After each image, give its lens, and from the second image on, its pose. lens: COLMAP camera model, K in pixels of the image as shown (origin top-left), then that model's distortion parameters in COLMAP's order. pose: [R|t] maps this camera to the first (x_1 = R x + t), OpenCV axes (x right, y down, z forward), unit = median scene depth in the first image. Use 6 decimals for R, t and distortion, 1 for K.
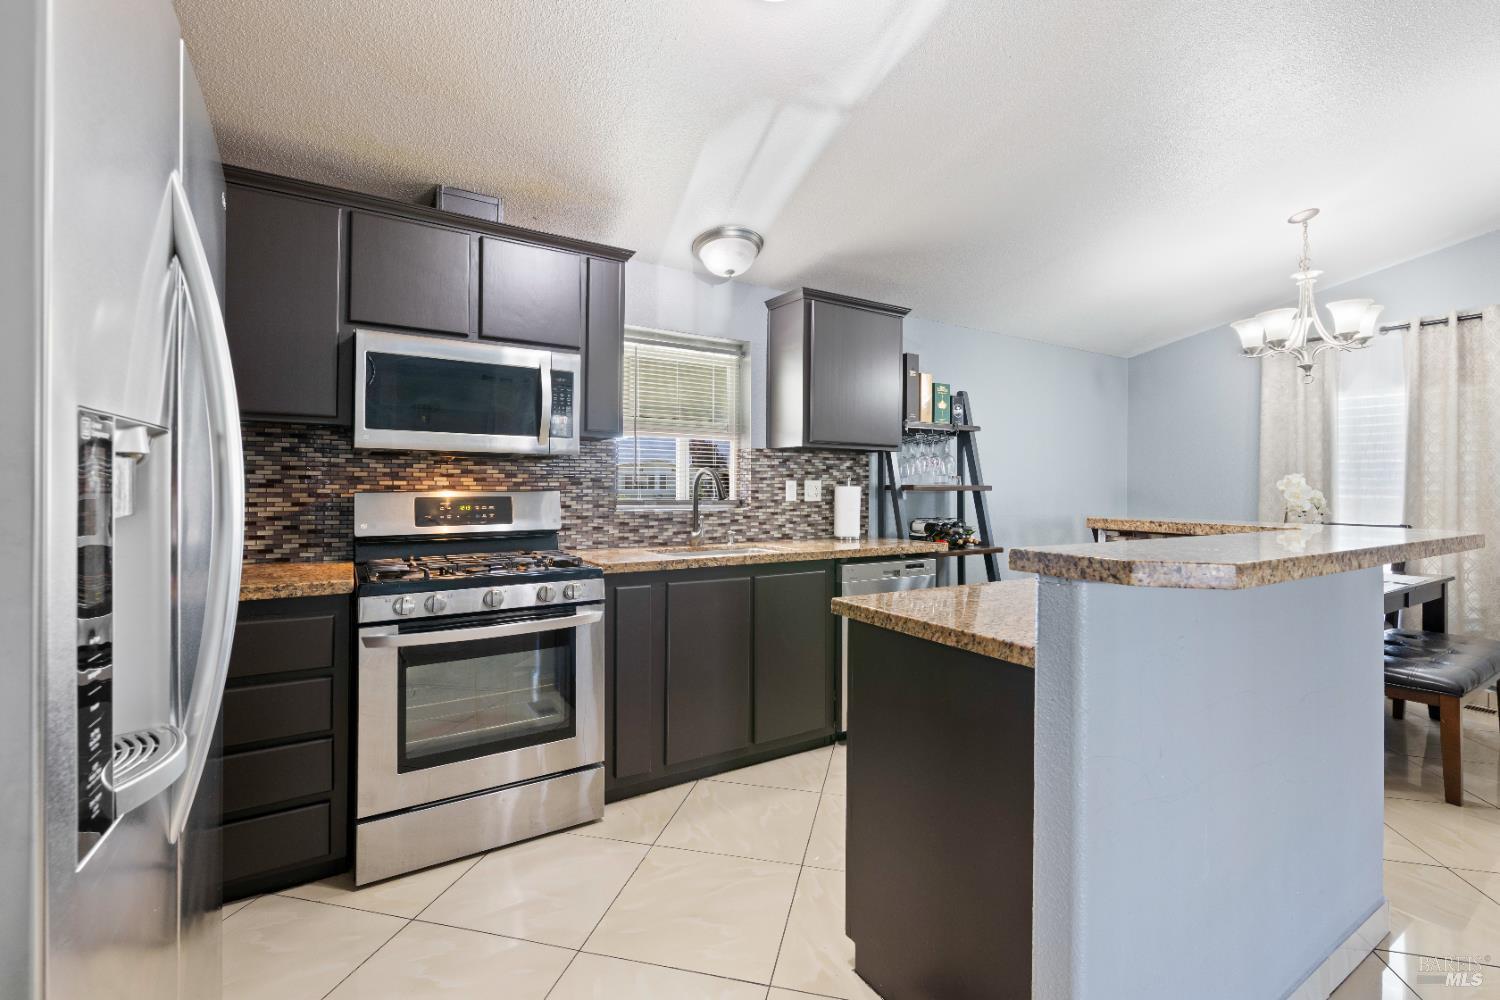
lens RADIAL K [[646.7, 0, 752.2], [0, 646.7, 479.9], [0, 0, 1]] dist [-0.001859, 0.000759]
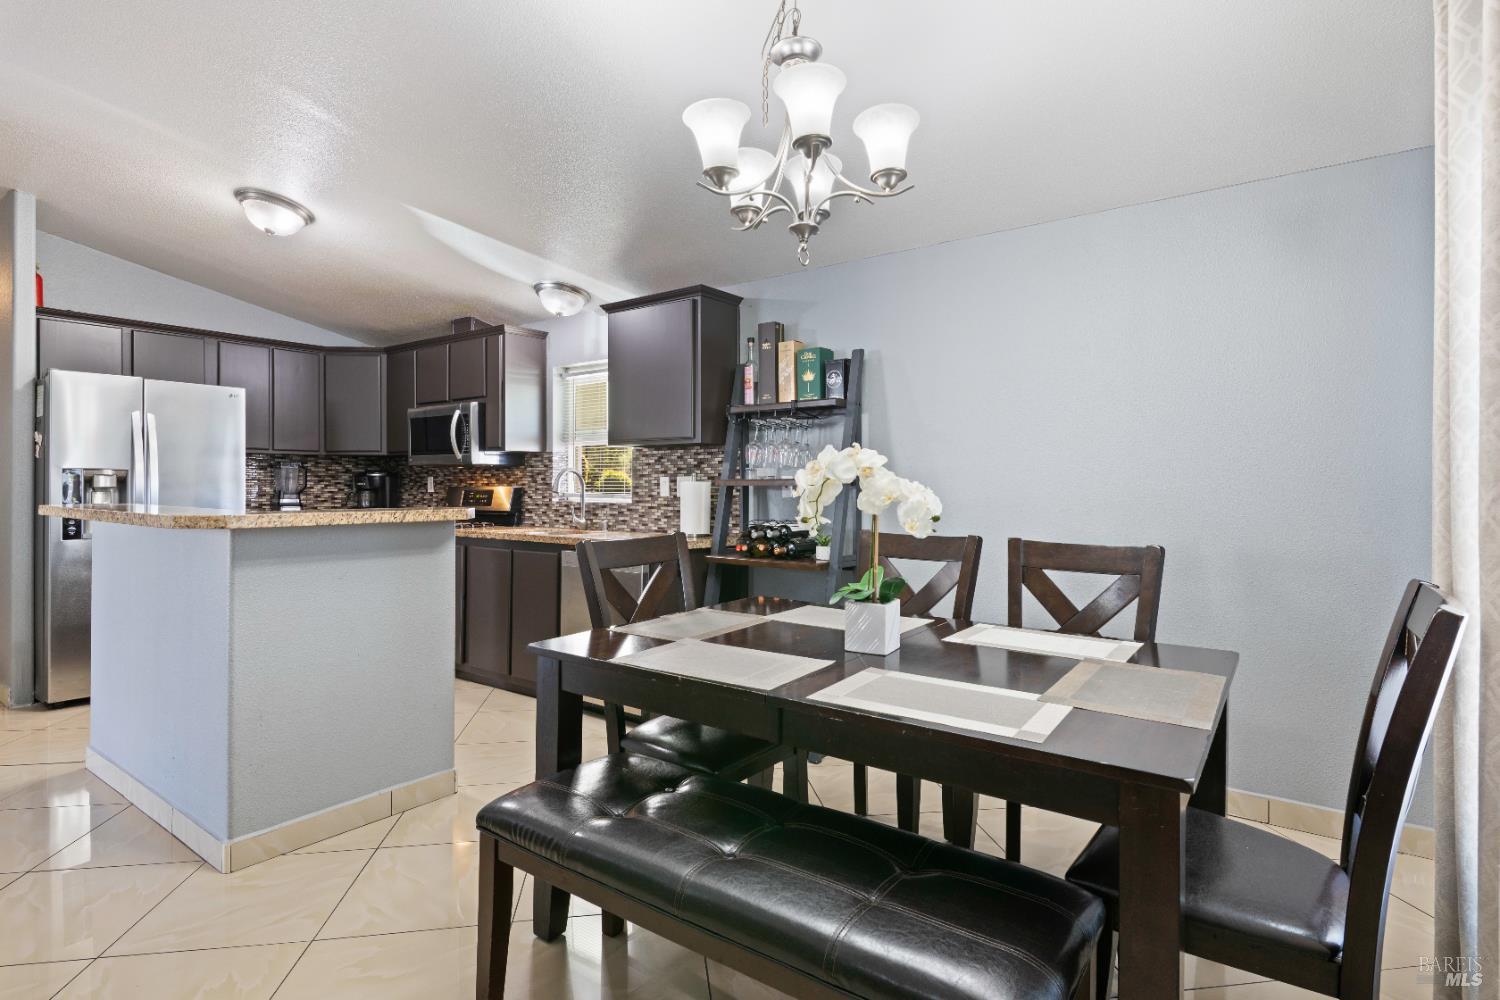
lens RADIAL K [[761.0, 0, 757.5], [0, 761.0, 478.3], [0, 0, 1]] dist [-0.006696, 0.001358]
pose [[0.376889, -0.015576, -0.926127, 1.304388], [0.008345, 0.999875, -0.013421, 0.021957], [0.926221, -0.002670, 0.376972, 0.695845]]
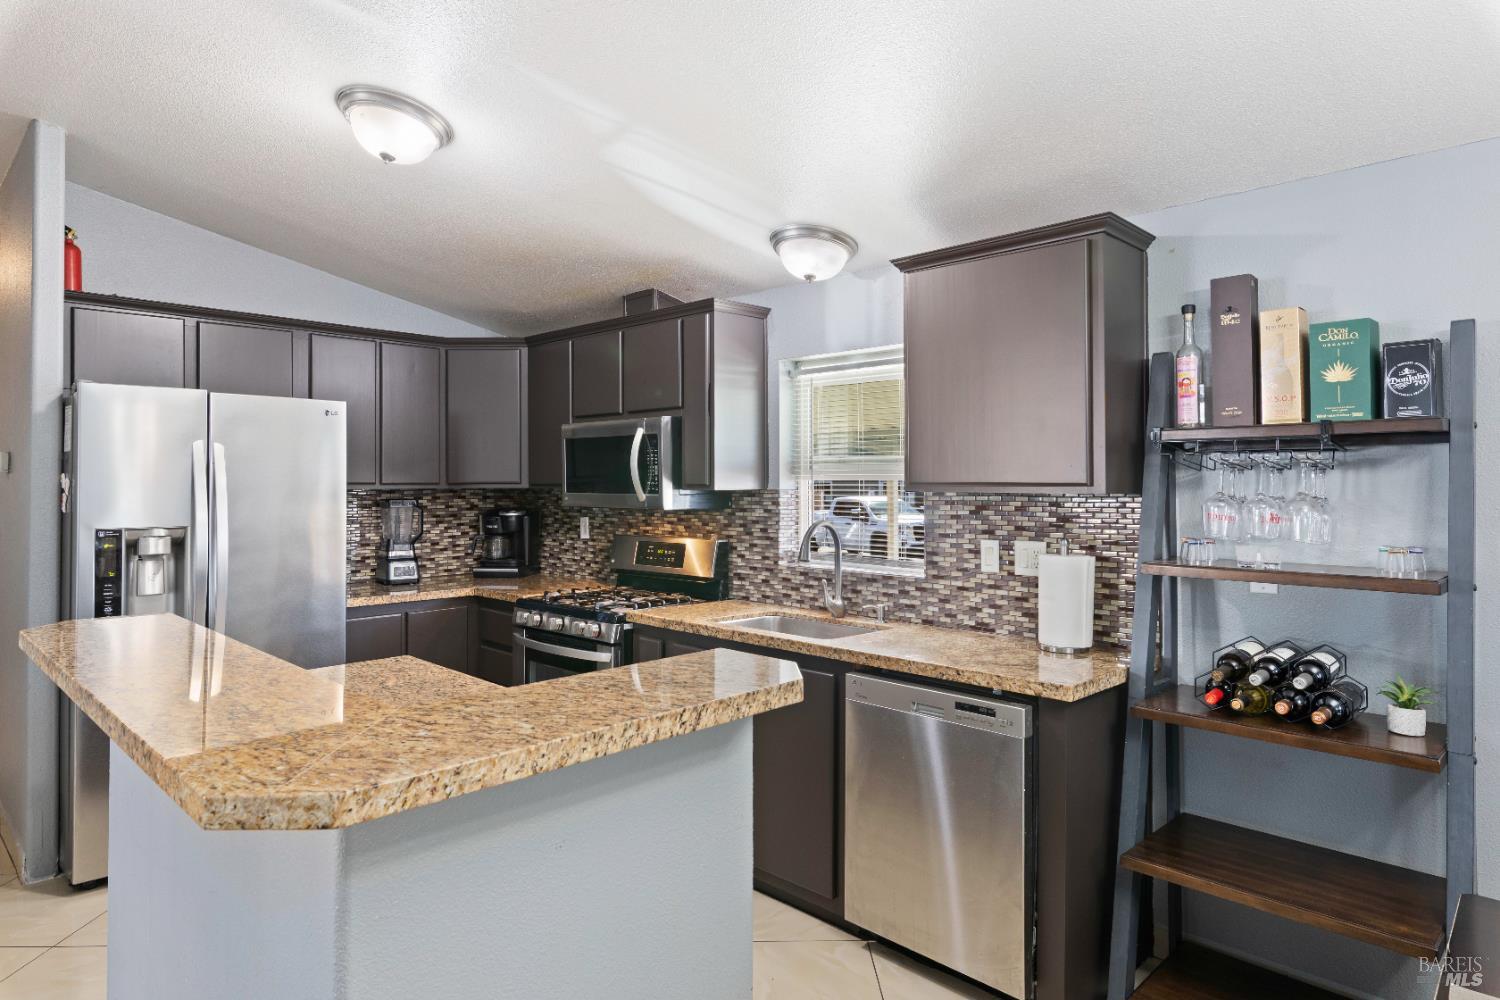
lens RADIAL K [[863.4, 0, 757.6], [0, 863.4, 467.9], [0, 0, 1]] dist [-0.001272, 0.001250]
pose [[0.246005, -0.025064, -0.968944, 0.857268], [0.008764, 0.999682, -0.023634, -0.053450], [0.969229, -0.002677, 0.246147, 0.588322]]
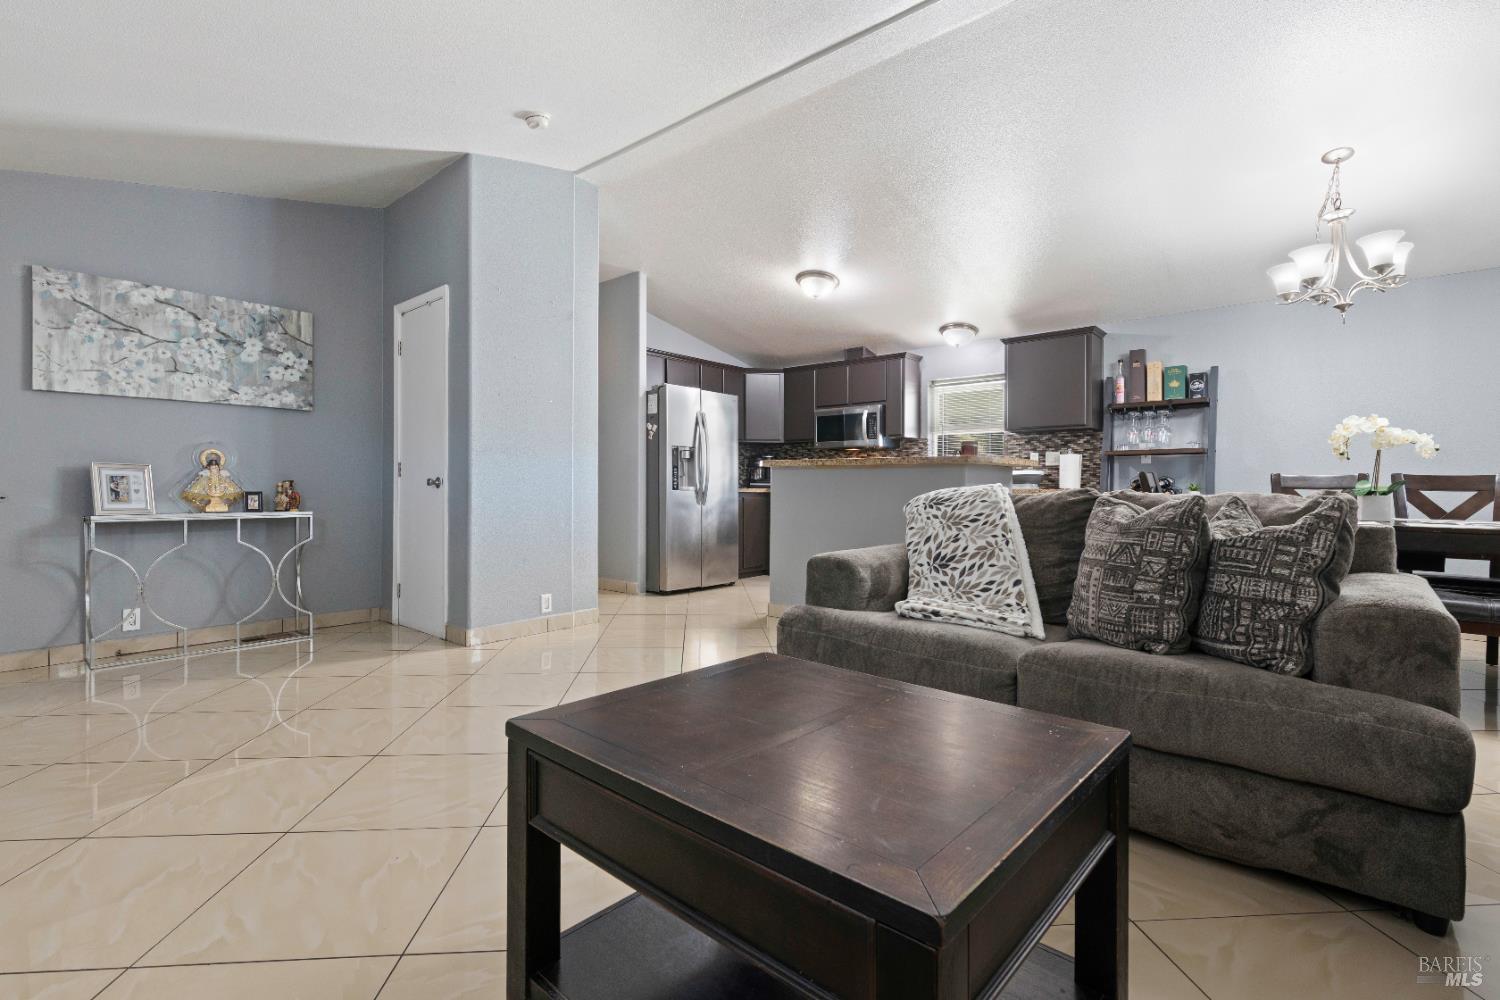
lens RADIAL K [[682.0, 0, 744.5], [0, 682.0, 489.3], [0, 0, 1]] dist [0.003985, 0.000746]
pose [[0.293574, -0.003777, -0.955929, 1.494185], [0.005265, 0.999983, -0.002334, 0.093759], [0.955922, -0.004348, 0.293589, -0.172778]]
